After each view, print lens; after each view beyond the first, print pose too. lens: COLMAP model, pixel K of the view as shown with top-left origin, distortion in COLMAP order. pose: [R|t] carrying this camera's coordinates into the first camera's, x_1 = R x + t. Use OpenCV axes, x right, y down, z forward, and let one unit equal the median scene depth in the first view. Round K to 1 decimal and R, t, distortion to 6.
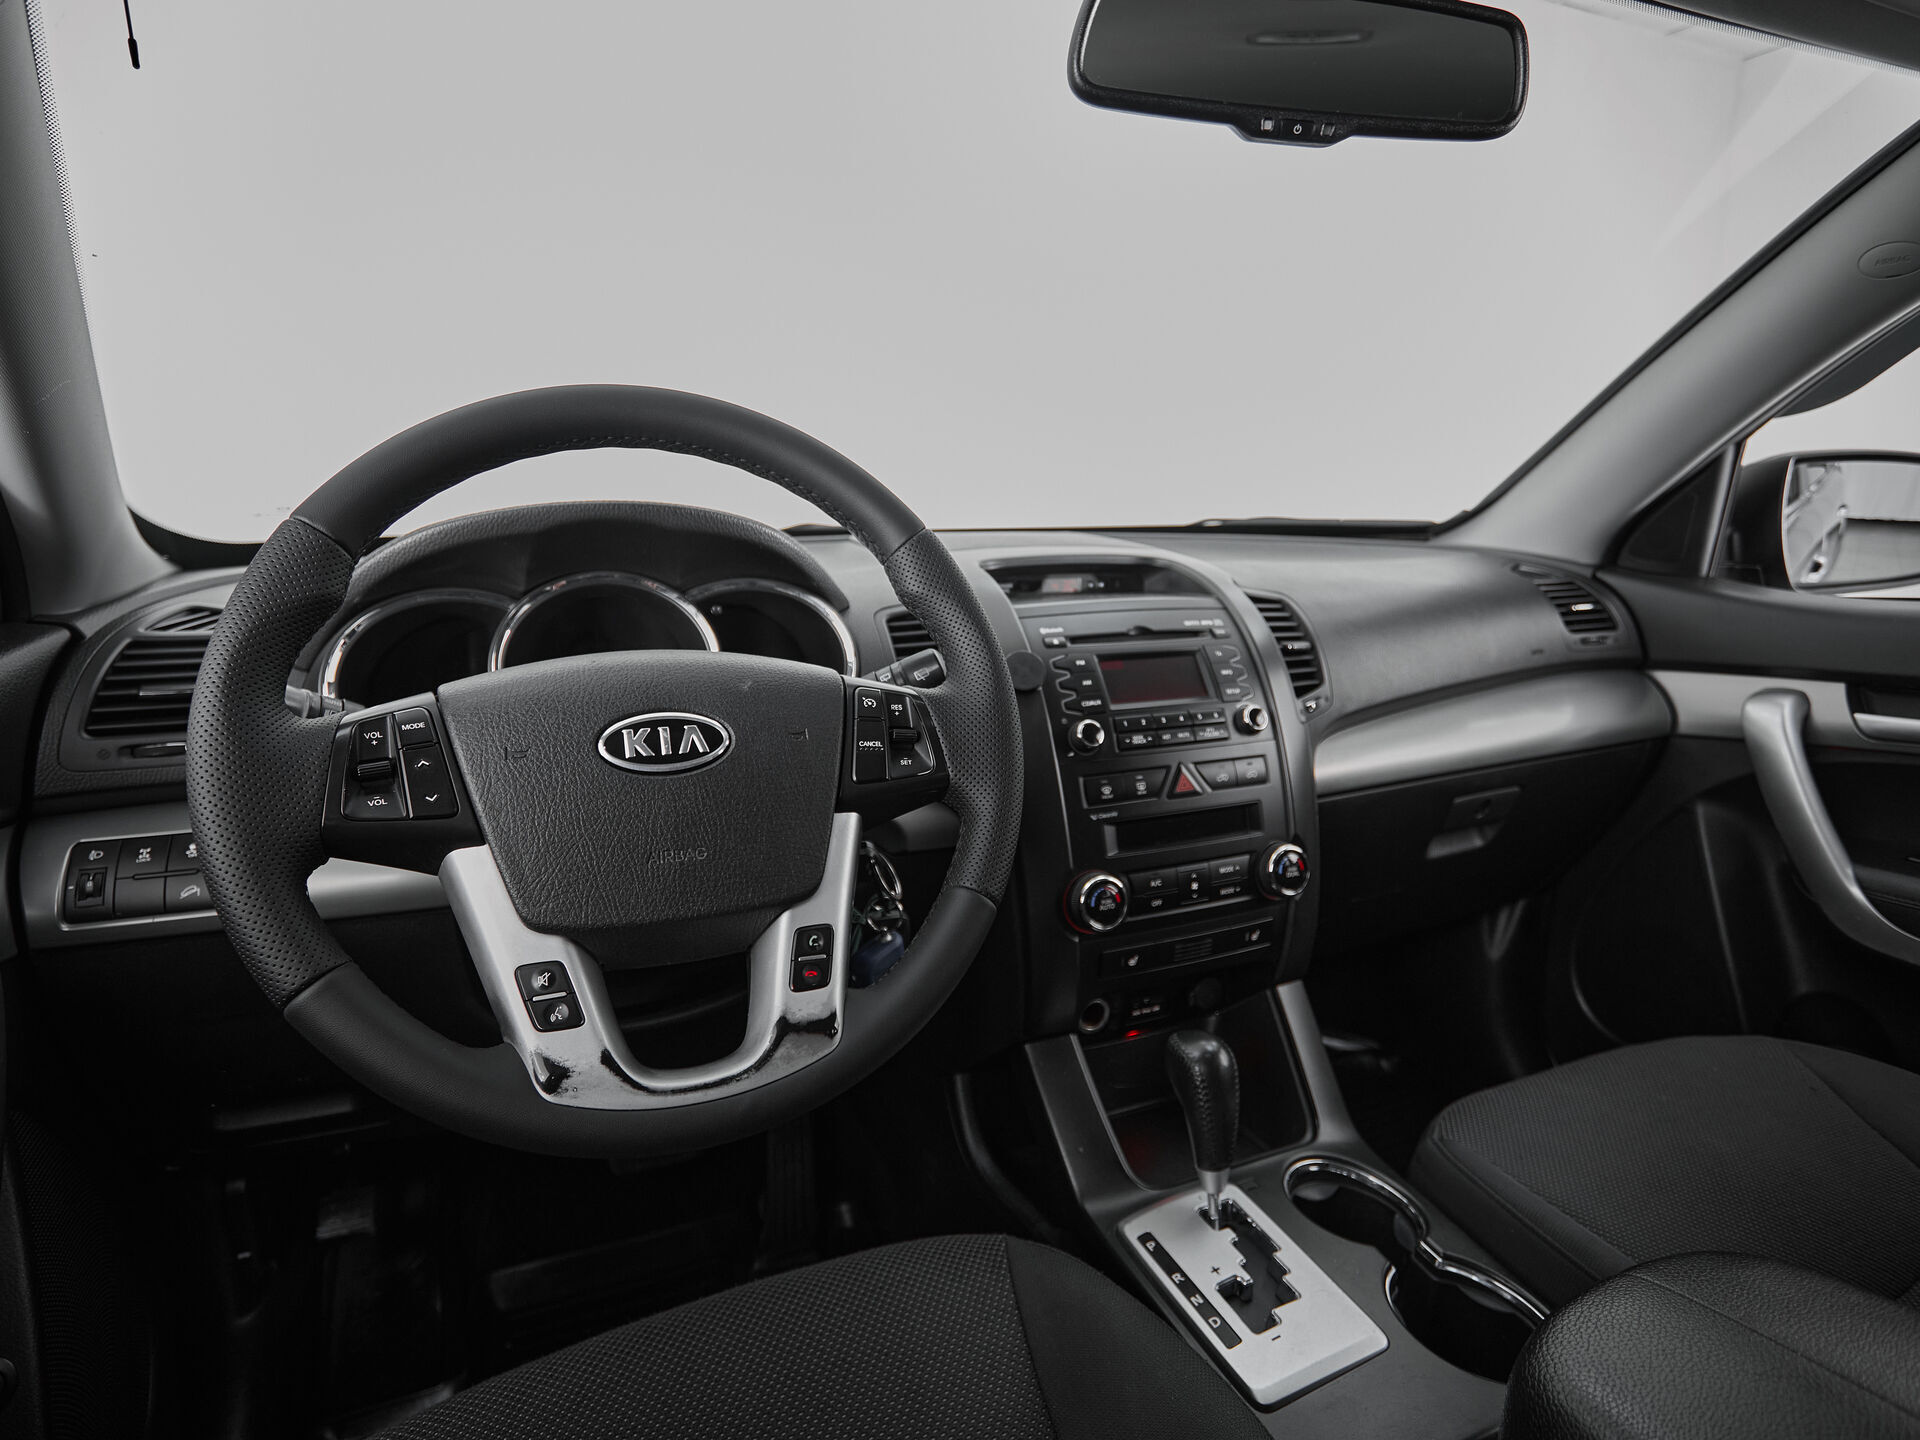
lens RADIAL K [[1045.2, 0, 960.0], [0, 1045.2, 720.0], [0, 0, 1]] dist [-0.005695, 0.000145]
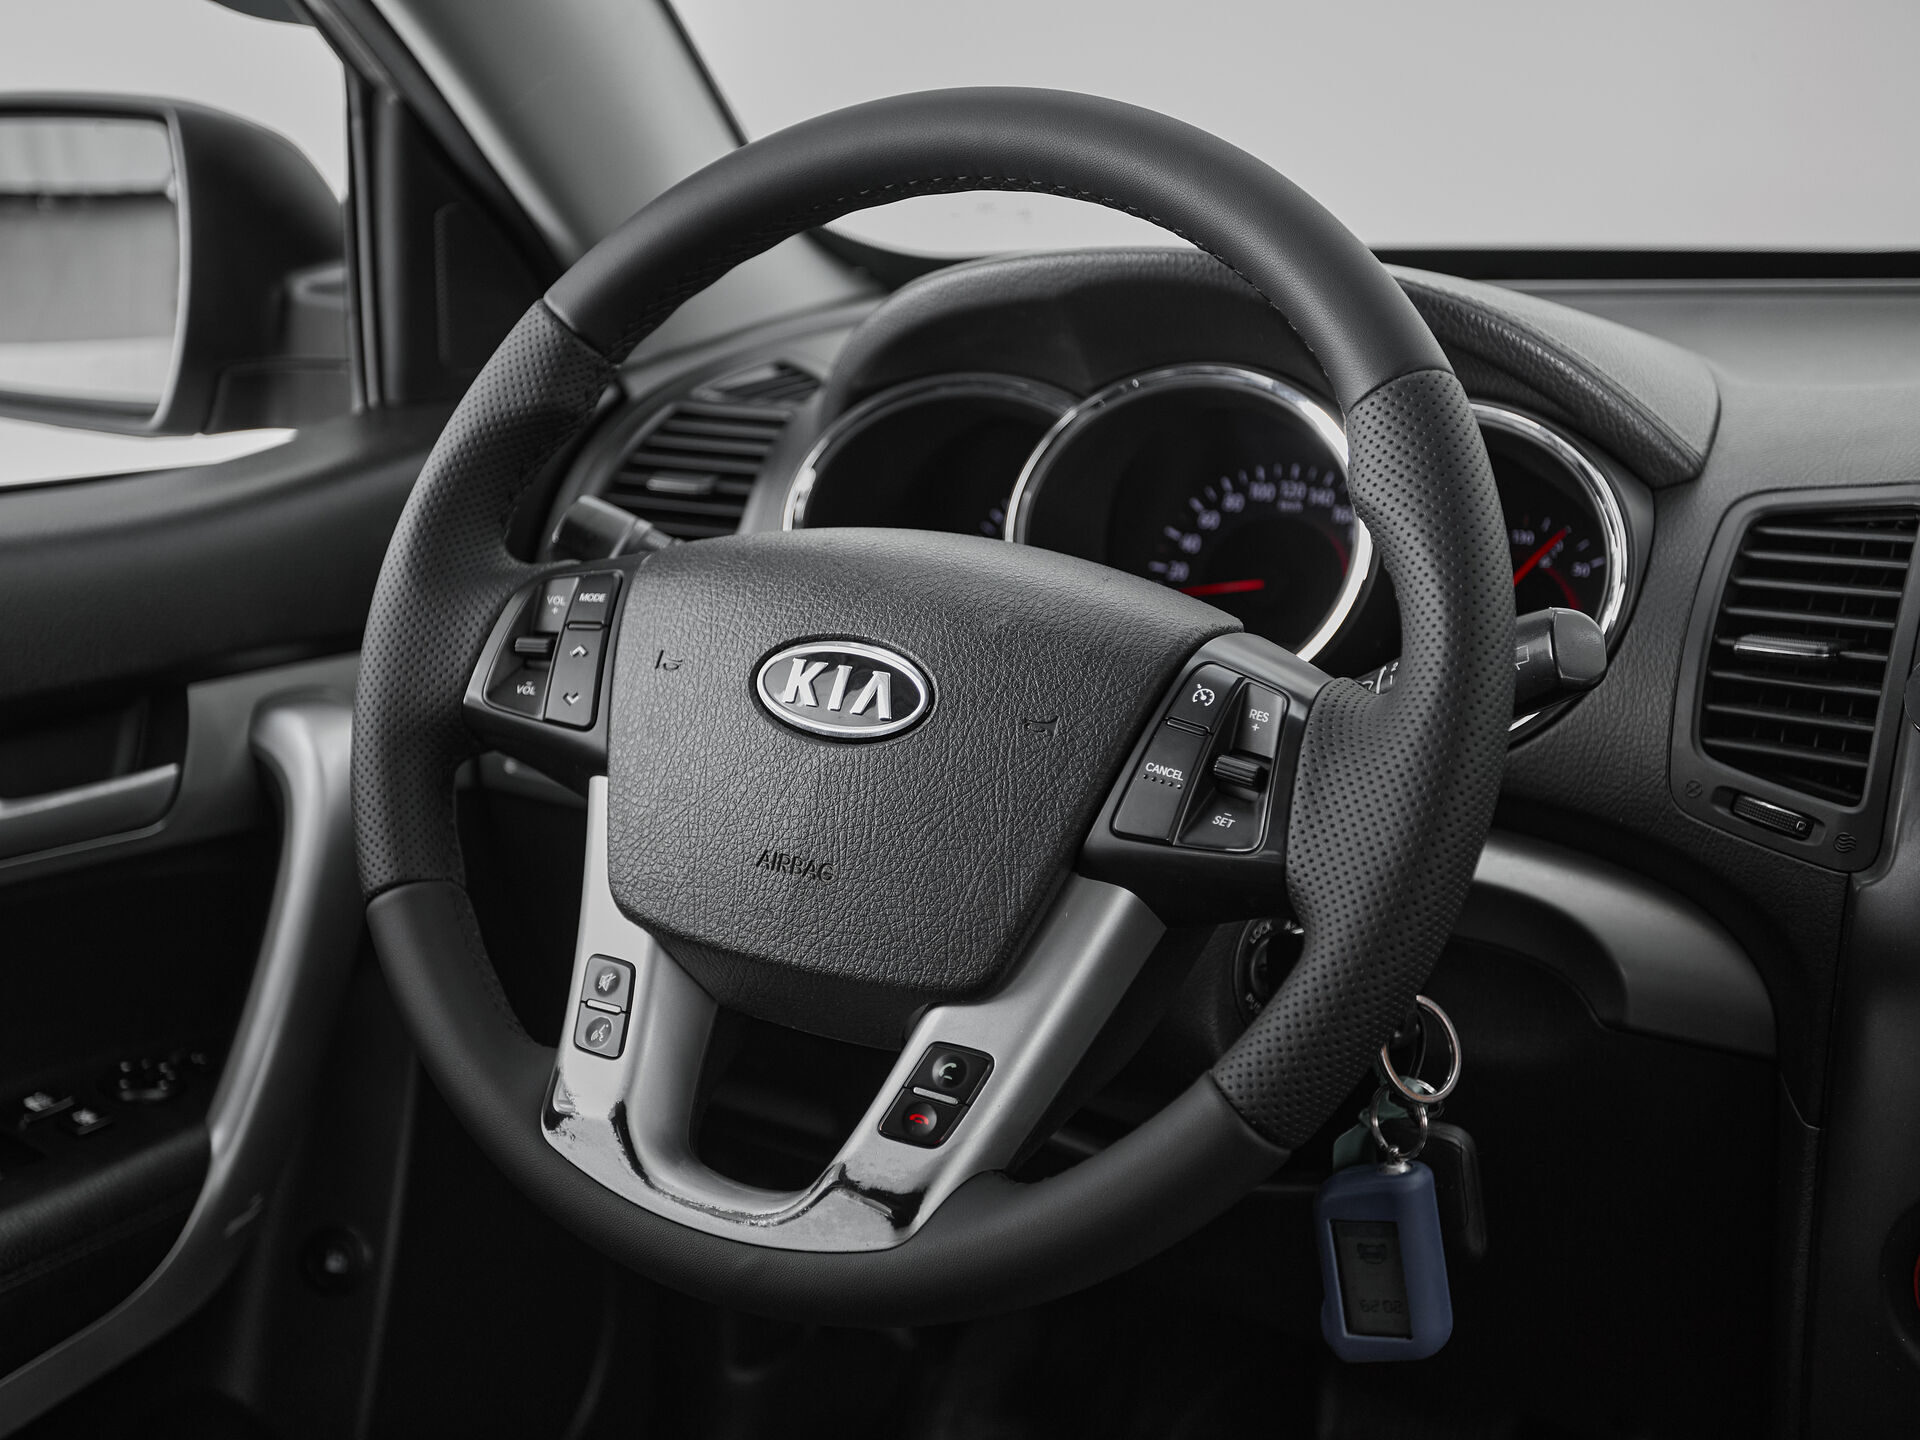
lens RADIAL K [[2319.3, 0, 840.8], [0, 2319.3, 721.1], [0, 0, 1]] dist [0.018063, 0.049919]
pose [[0.576255, 0.212164, -0.789250, 0.564187], [-0.146373, 0.976894, 0.155734, -0.121805], [0.804055, 0.025782, 0.593995, 0.113438]]
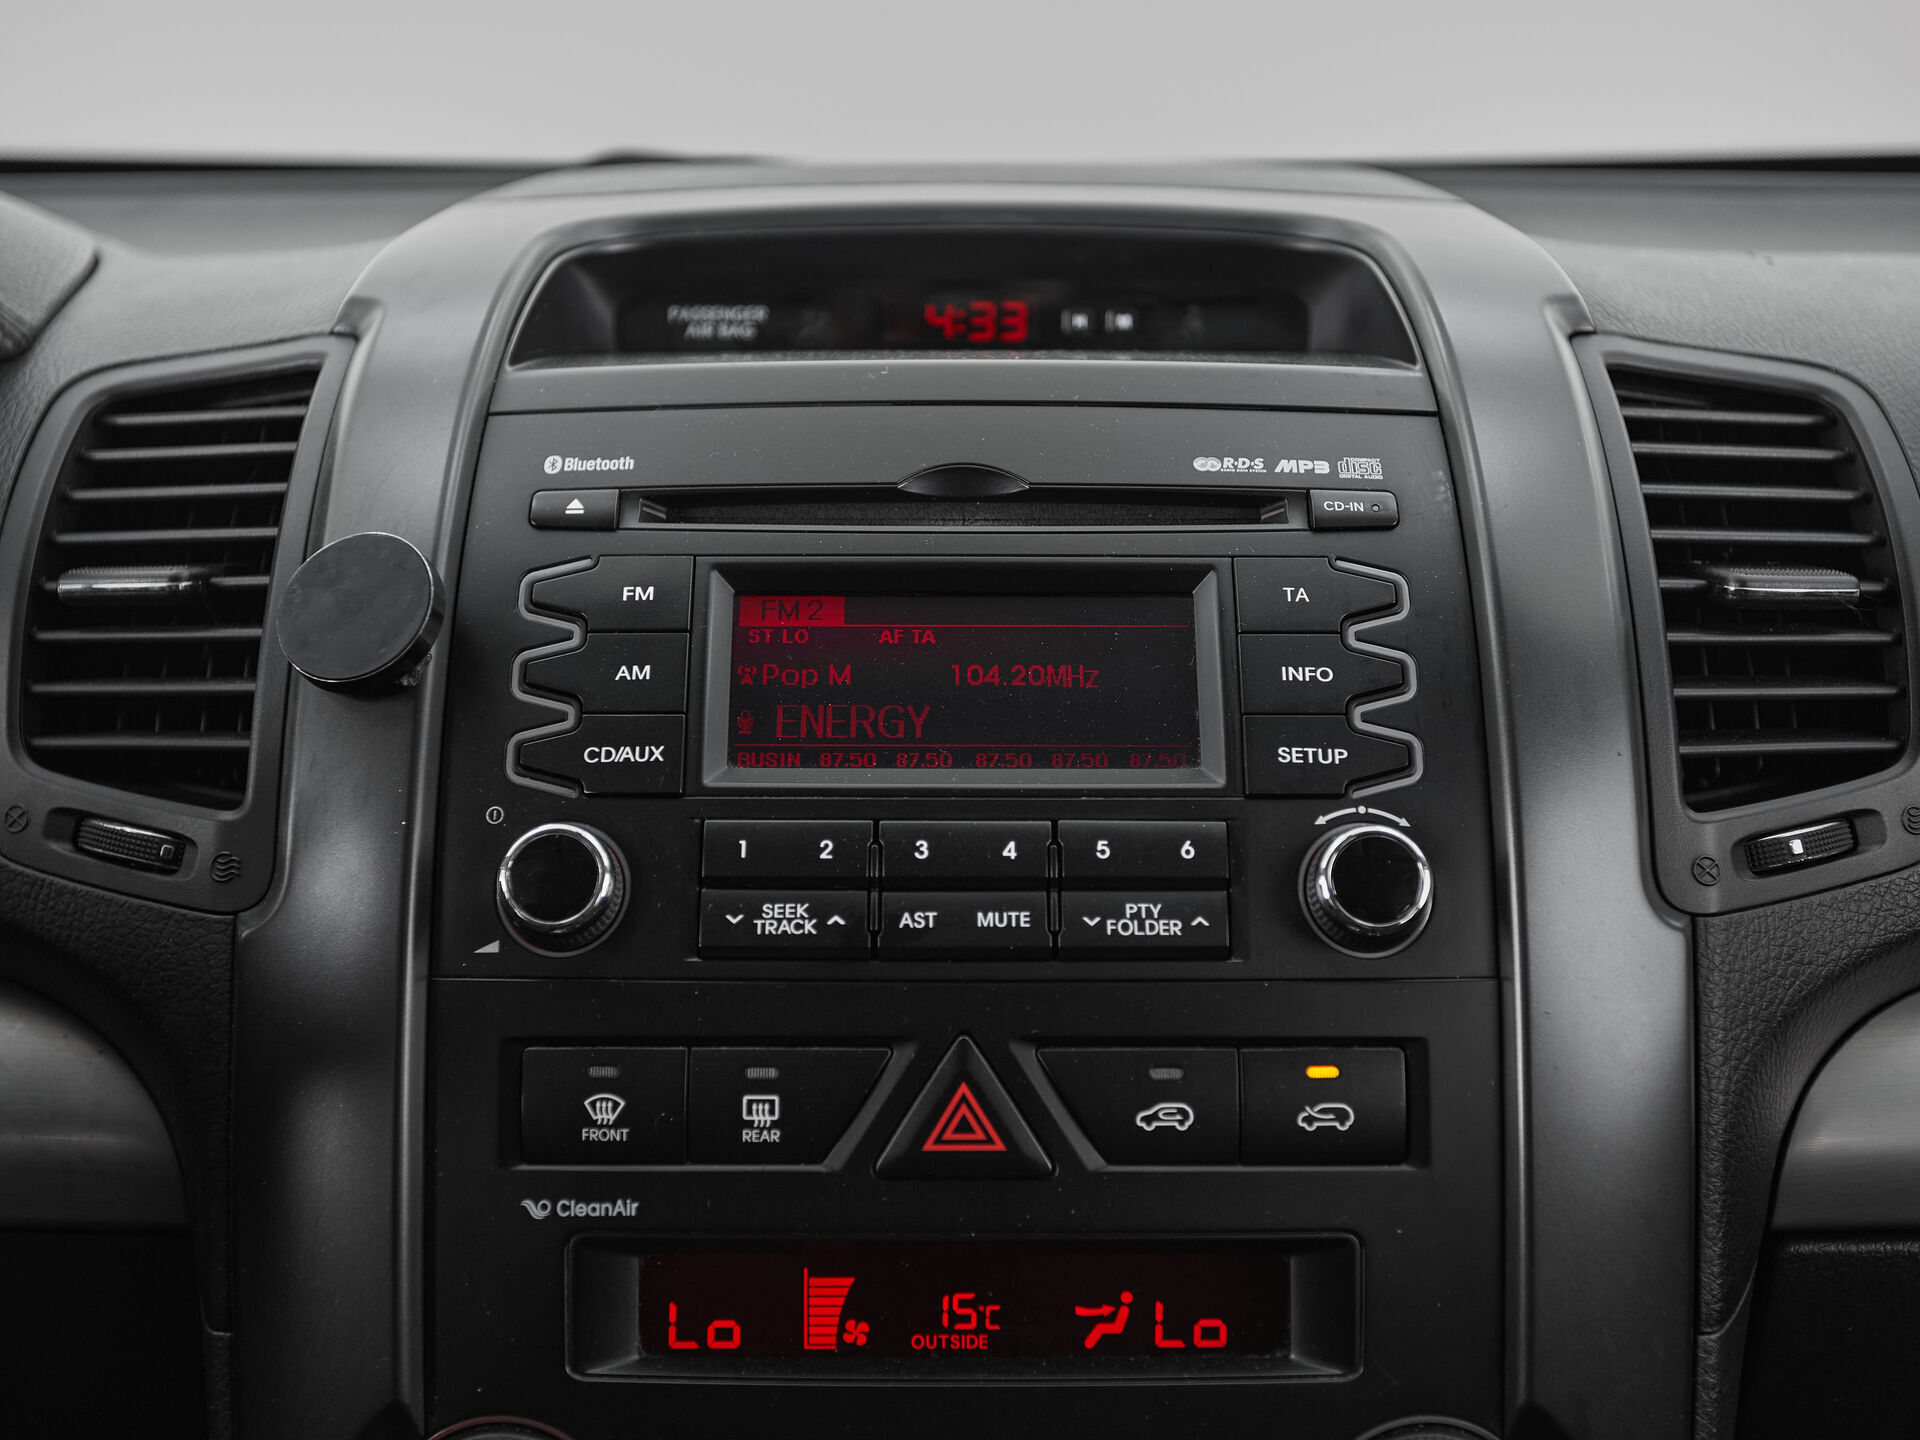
lens RADIAL K [[2344.6, 0, 960.0], [0, 2344.6, 720.0], [0, 0, 1]] dist [0.018298, 0.040468]
pose [[0.915286, 0.084448, -0.393854, 0.460411], [-0.080597, 0.996399, 0.026341, -0.050022], [0.394660, 0.007634, 0.918796, 0.552790]]
